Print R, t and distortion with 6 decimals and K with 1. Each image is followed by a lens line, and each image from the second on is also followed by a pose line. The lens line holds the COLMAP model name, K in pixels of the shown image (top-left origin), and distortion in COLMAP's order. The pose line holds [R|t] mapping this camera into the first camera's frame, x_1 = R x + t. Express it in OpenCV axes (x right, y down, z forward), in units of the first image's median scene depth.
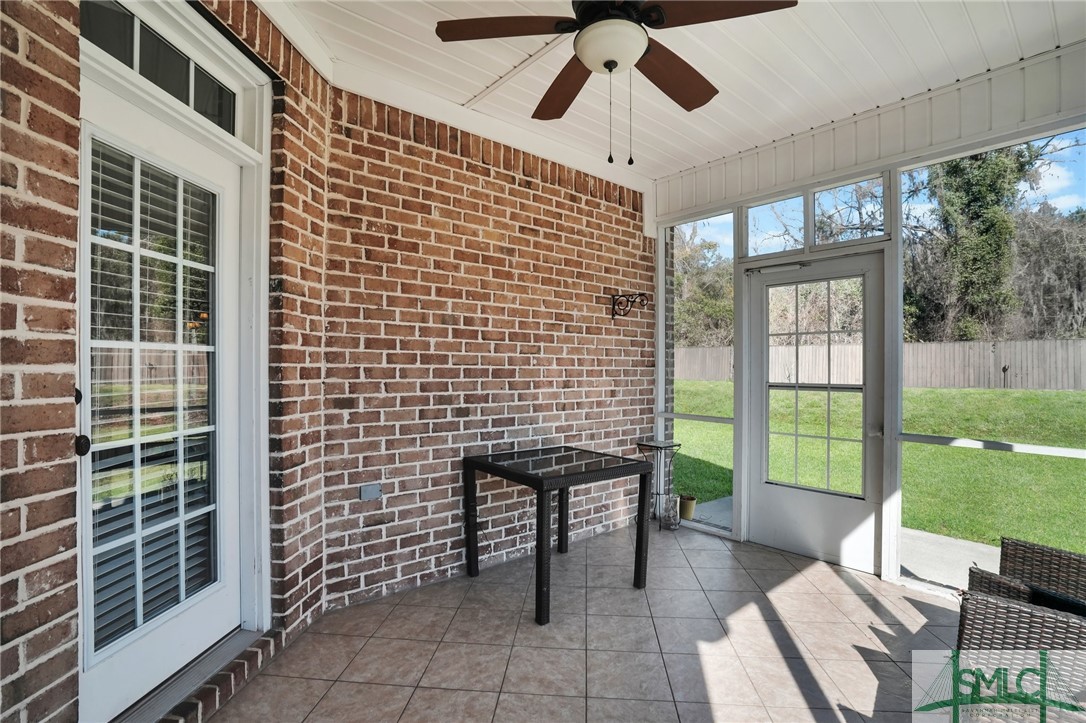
lens RADIAL K [[516.7, 0, 543.0], [0, 516.7, 361.5], [0, 0, 1]] dist [-0.001679, 0.000412]
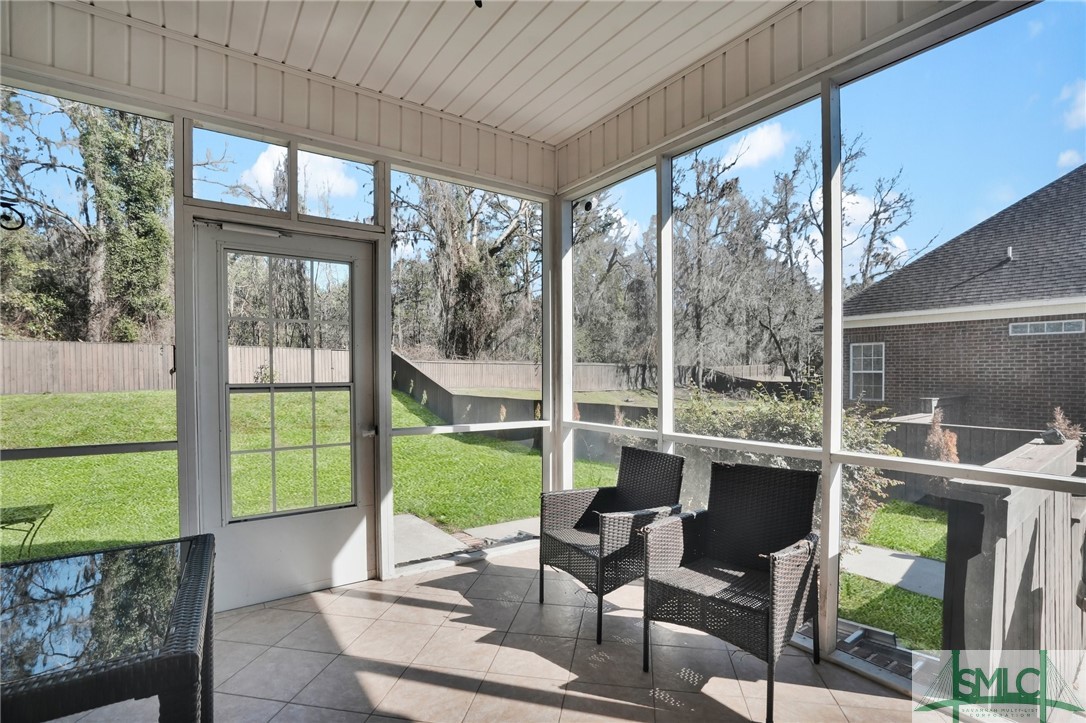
lens RADIAL K [[519.6, 0, 543.2], [0, 519.6, 378.4], [0, 0, 1]] dist [-0.029871, 0.000071]
pose [[0.095638, -0.014543, 0.995310, -0.246143], [-0.010046, 0.999828, 0.015574, 0.018726], [-0.995365, -0.011489, 0.095476, 0.529073]]
